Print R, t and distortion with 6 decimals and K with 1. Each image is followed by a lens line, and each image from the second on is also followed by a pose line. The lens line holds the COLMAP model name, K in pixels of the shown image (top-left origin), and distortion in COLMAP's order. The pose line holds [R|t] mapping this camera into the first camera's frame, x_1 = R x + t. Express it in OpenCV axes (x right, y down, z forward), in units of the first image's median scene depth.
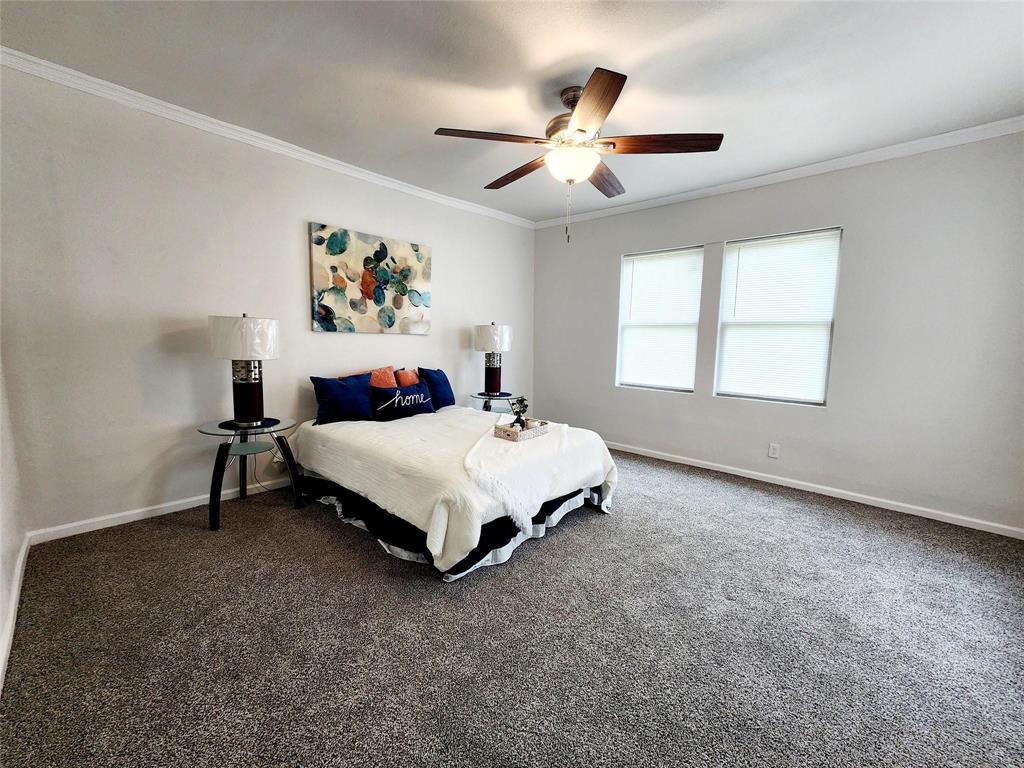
lens RADIAL K [[416.0, 0, 515.4], [0, 416.0, 384.2], [0, 0, 1]] dist [-0.000294, -0.000034]
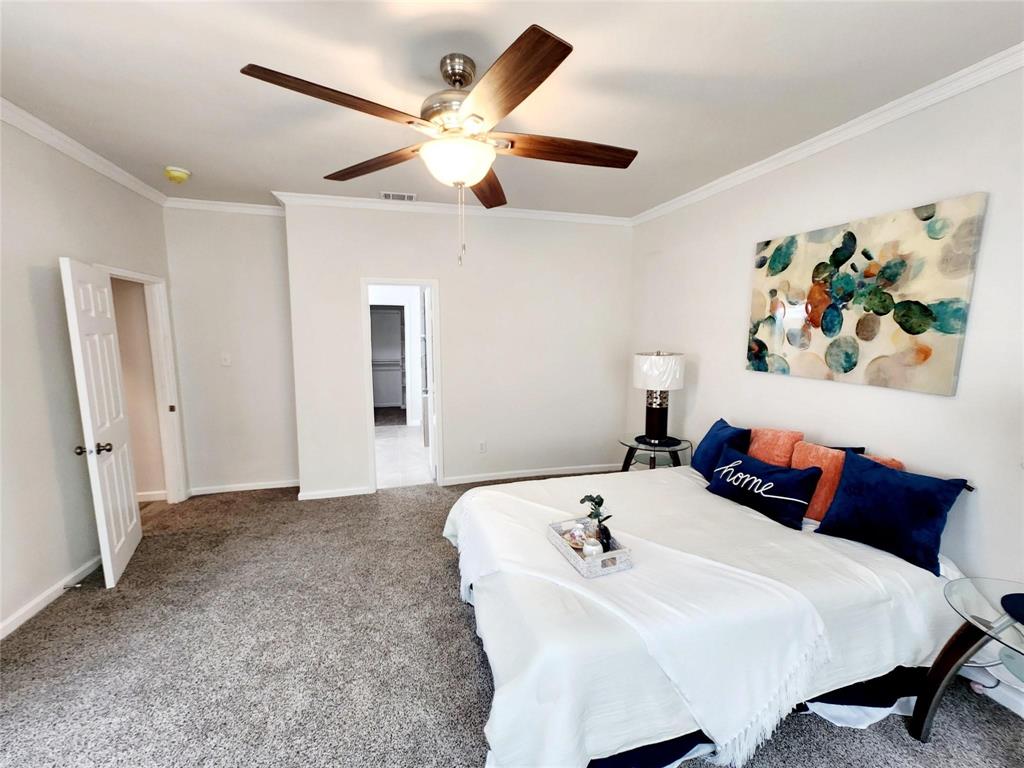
lens RADIAL K [[416.0, 0, 516.3], [0, 416.0, 385.6], [0, 0, 1]] dist [-0.000294, -0.000034]
pose [[-0.508002, 0.090571, -0.856581, 0.452323], [-0.115477, 0.978318, 0.171927, -0.169079], [0.853580, 0.186255, -0.486529, 0.913534]]
